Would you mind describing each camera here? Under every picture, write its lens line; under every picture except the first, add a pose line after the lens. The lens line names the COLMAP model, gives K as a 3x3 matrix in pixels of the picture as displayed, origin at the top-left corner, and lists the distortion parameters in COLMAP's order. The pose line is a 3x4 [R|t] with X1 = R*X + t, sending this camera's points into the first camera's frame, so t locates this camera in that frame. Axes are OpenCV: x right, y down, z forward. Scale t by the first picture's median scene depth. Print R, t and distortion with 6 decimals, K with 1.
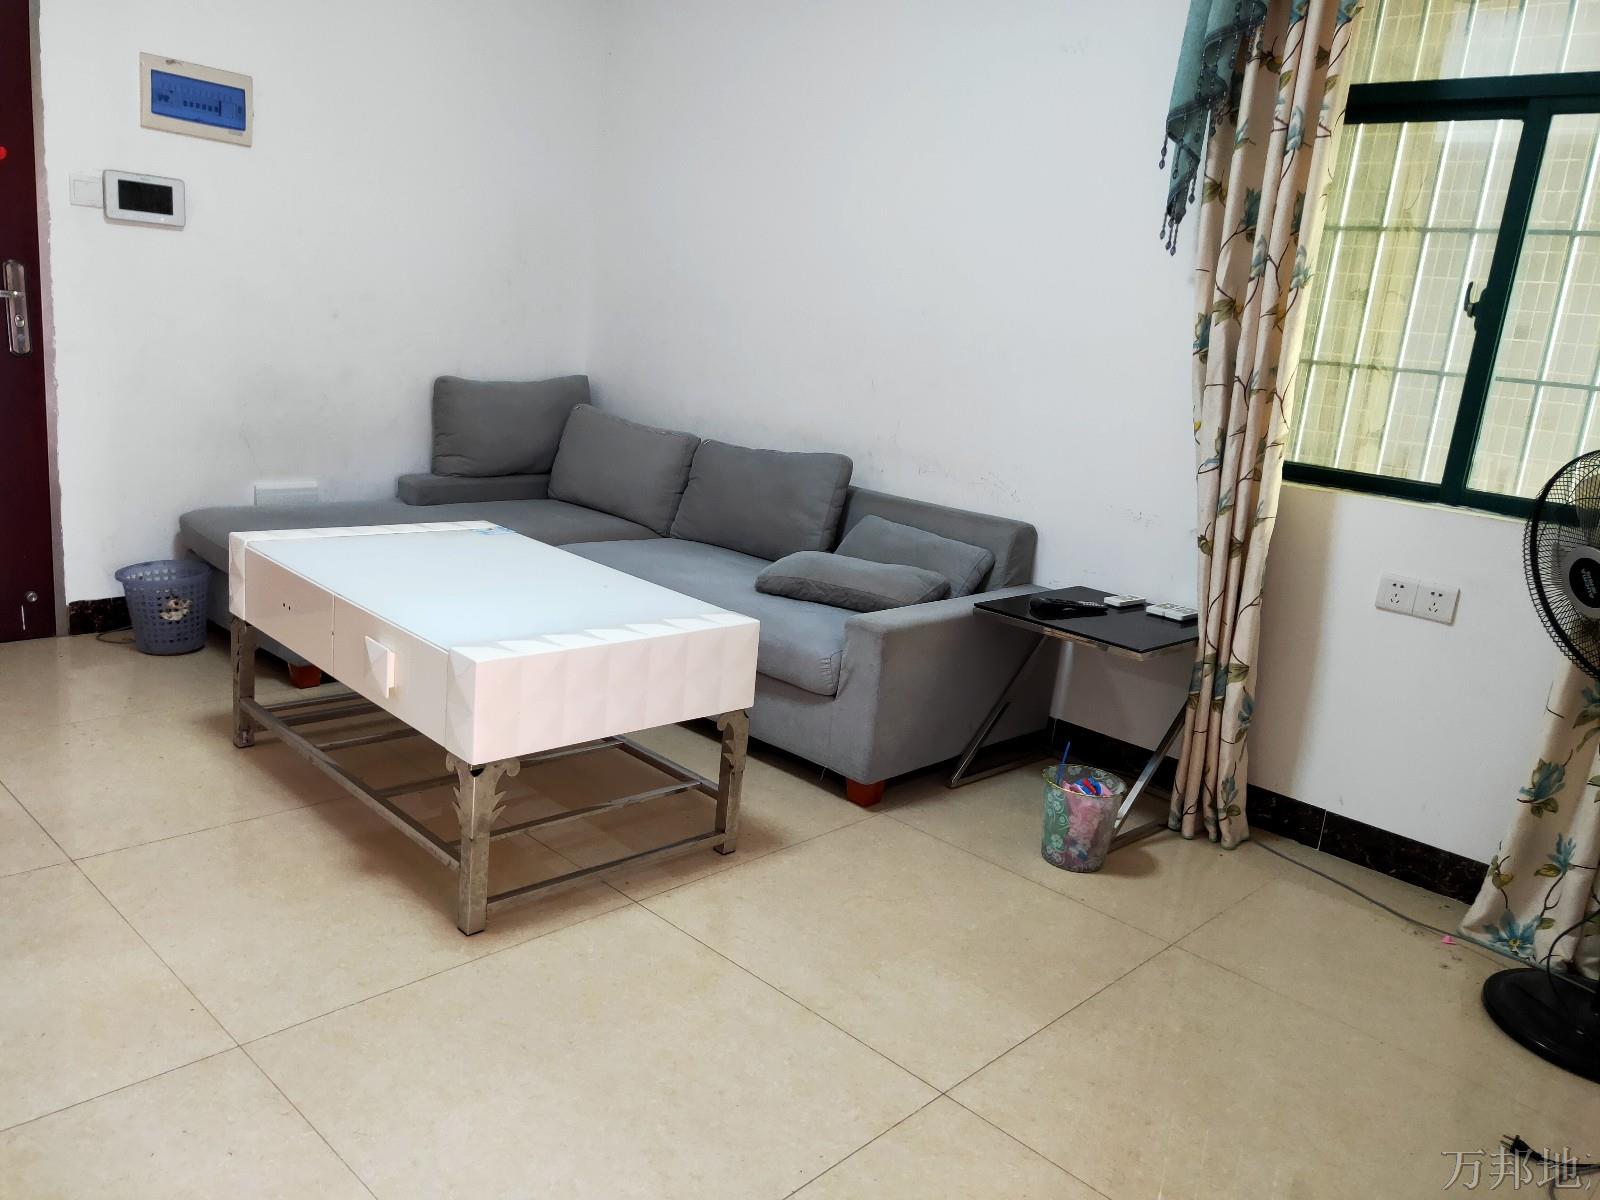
lens RADIAL K [[1220.0, 0, 800.0], [0, 1220.0, 600.0], [0, 0, 1]] dist [0.003297, -0.001798]
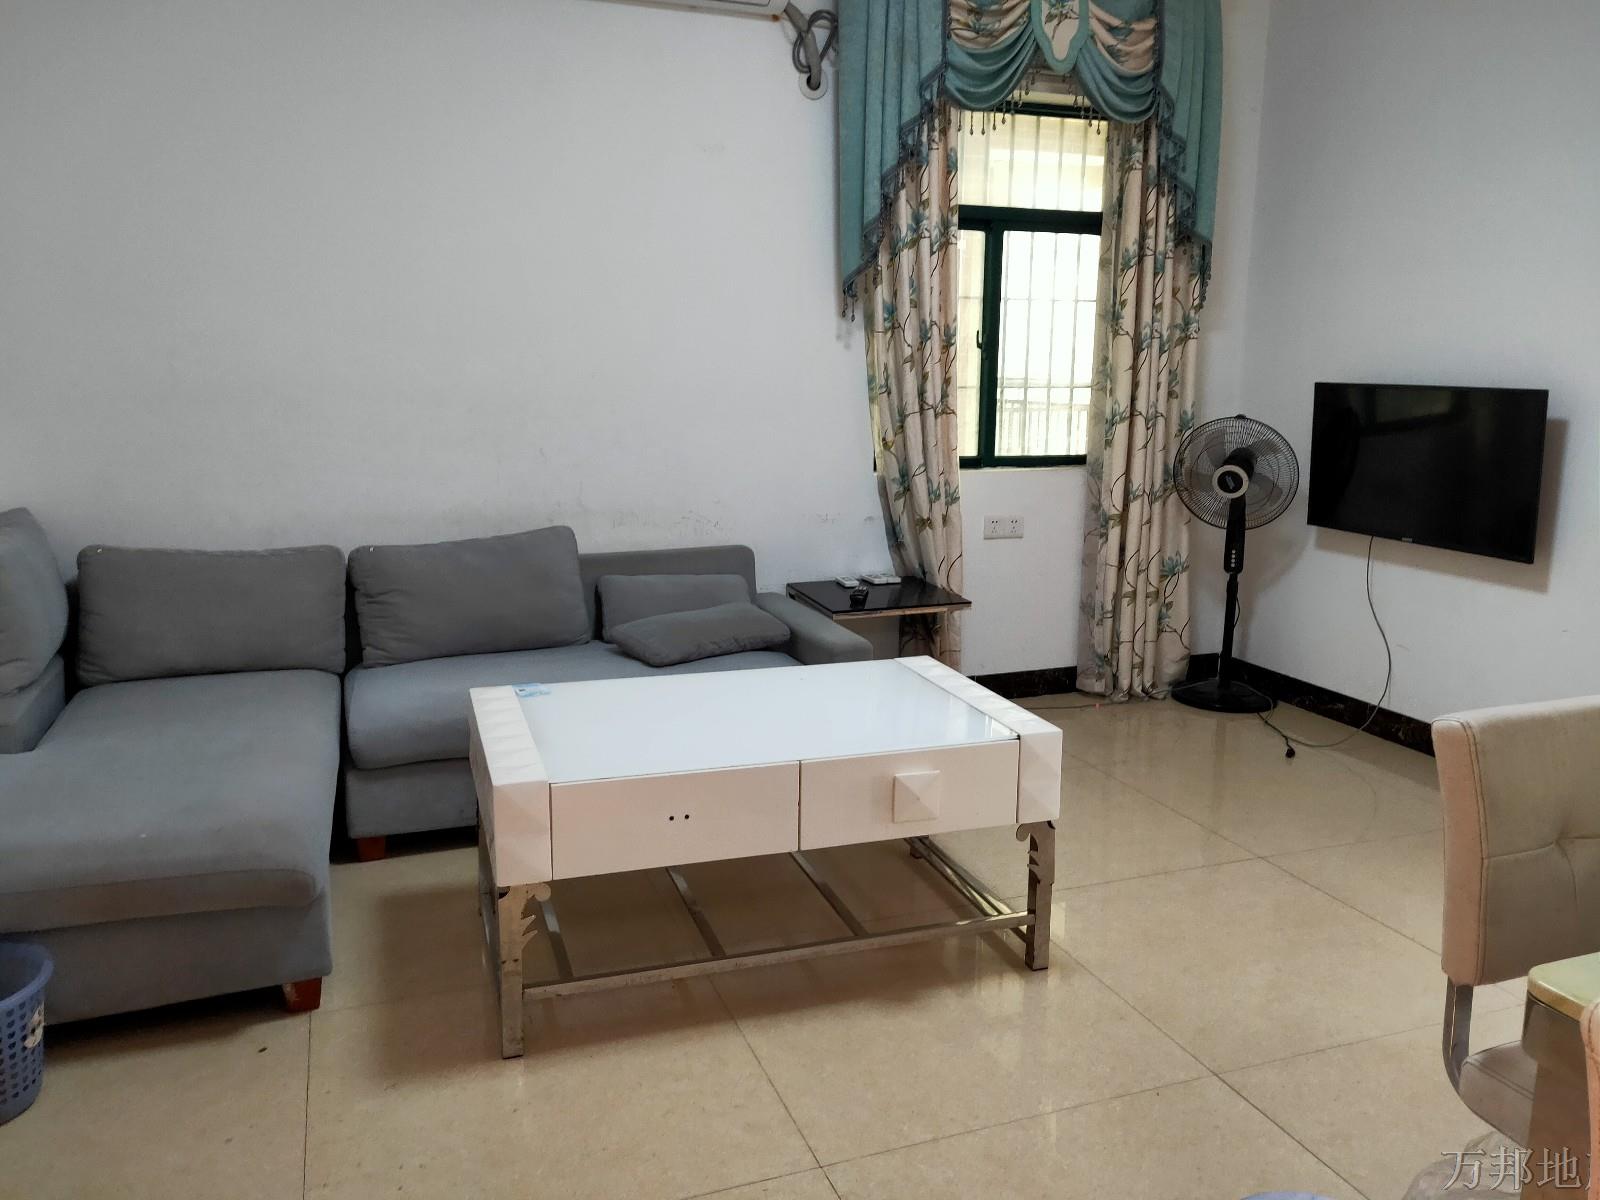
lens RADIAL K [[1220.0, 0, 800.0], [0, 1220.0, 600.0], [0, 0, 1]] dist [0.003297, -0.001798]
pose [[0.432259, -0.264557, 0.862068, -1.031984], [0.238140, 0.955547, 0.173835, -0.255843], [-0.869736, 0.130151, 0.476046, 0.487375]]
